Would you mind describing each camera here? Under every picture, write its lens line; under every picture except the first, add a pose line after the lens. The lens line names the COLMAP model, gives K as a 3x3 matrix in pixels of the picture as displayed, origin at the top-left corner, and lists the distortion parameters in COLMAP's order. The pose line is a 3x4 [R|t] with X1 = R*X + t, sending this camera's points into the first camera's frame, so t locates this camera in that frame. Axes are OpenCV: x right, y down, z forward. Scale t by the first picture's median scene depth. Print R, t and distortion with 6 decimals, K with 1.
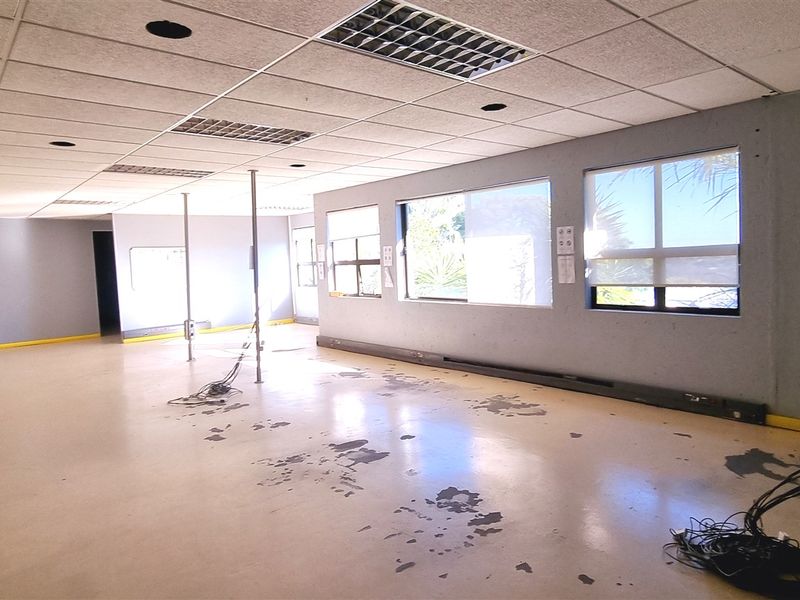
lens RADIAL K [[545.4, 0, 403.8], [0, 545.4, 293.8], [0, 0, 1]] dist [0.002049, 0.000590]
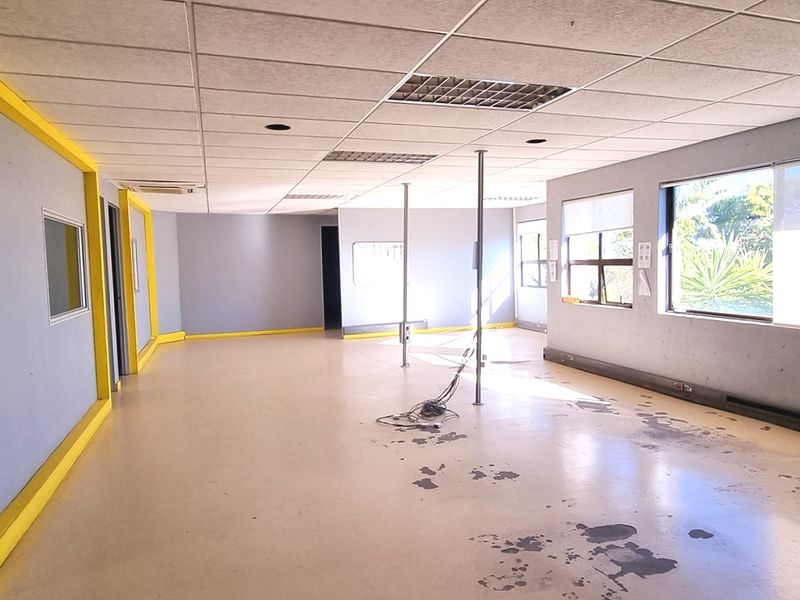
lens RADIAL K [[545.4, 0, 403.8], [0, 545.4, 293.8], [0, 0, 1]] dist [0.002049, 0.000590]
pose [[0.925405, 0.040484, -0.376812, -0.052666], [-0.037008, 0.999179, 0.016463, -0.014626], [0.377169, -0.001290, 0.926143, 0.153254]]
